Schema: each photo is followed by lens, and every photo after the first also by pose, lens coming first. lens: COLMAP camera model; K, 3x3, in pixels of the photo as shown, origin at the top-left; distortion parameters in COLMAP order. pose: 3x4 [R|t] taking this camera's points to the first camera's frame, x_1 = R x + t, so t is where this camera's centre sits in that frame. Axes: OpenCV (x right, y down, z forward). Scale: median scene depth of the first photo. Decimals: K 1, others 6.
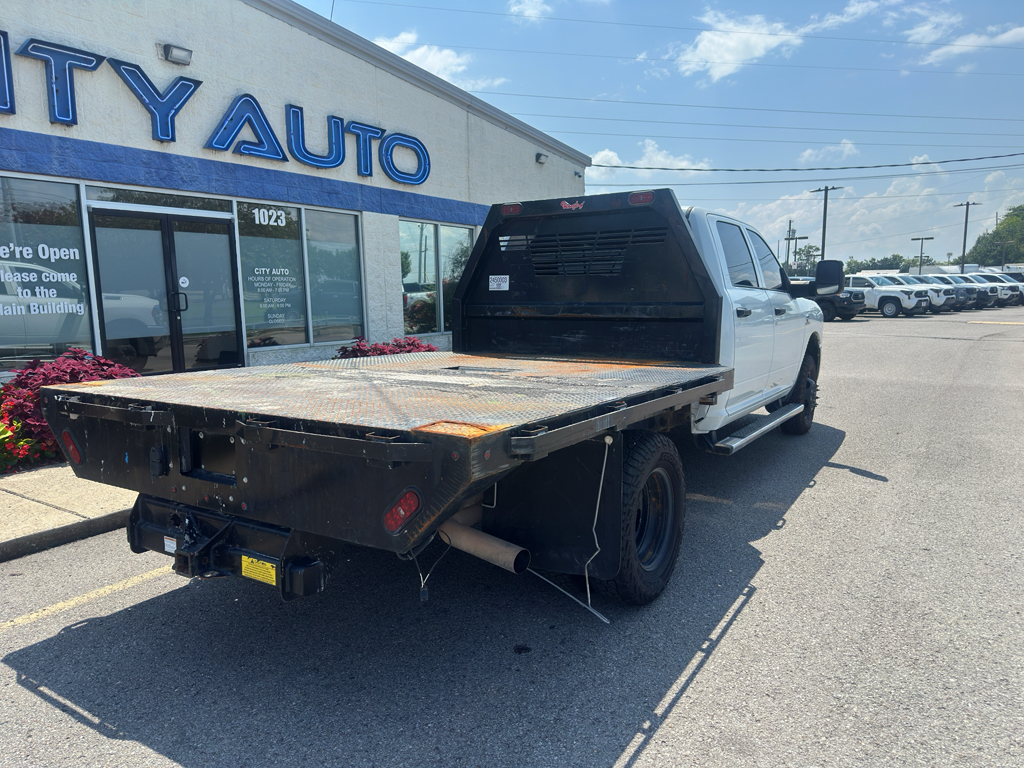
lens RADIAL K [[717.3, 0, 520.0], [0, 717.3, 384.5], [0, 0, 1]] dist [0.043048, -0.053979]
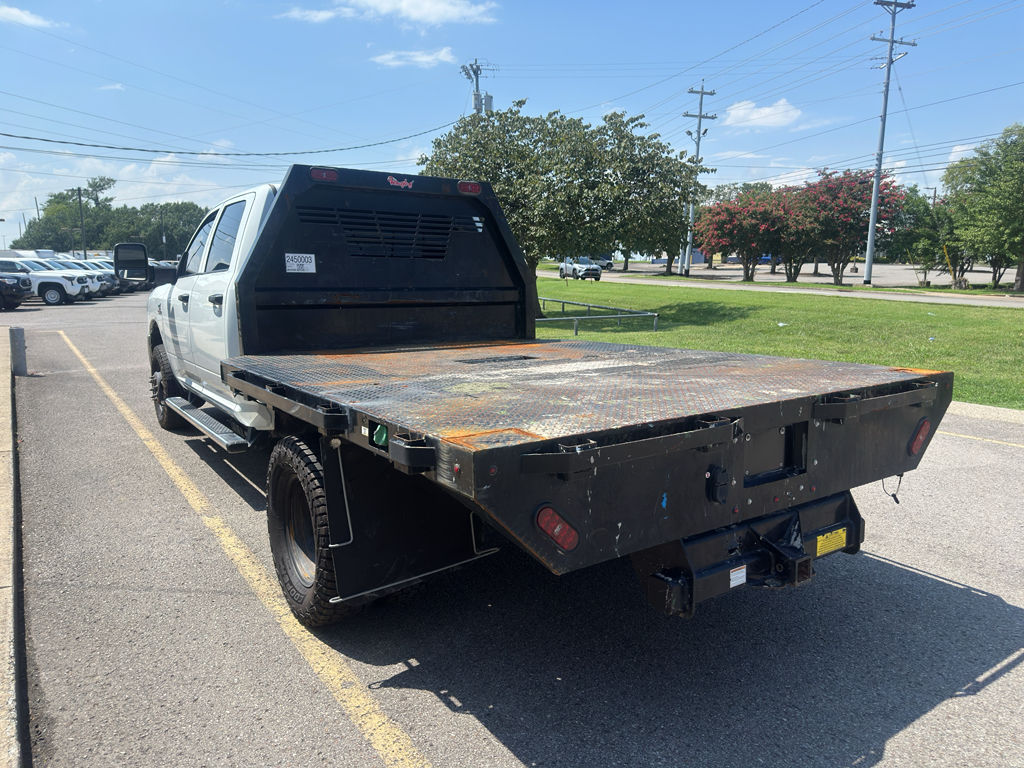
lens RADIAL K [[717.3, 0, 528.0], [0, 717.3, 388.3], [0, 0, 1]] dist [0.043048, -0.053979]
pose [[0.385820, -0.132989, 0.912939, -0.456264], [0.111403, 0.989031, 0.096993, -0.035718], [-0.915823, 0.064282, 0.396403, 0.303939]]
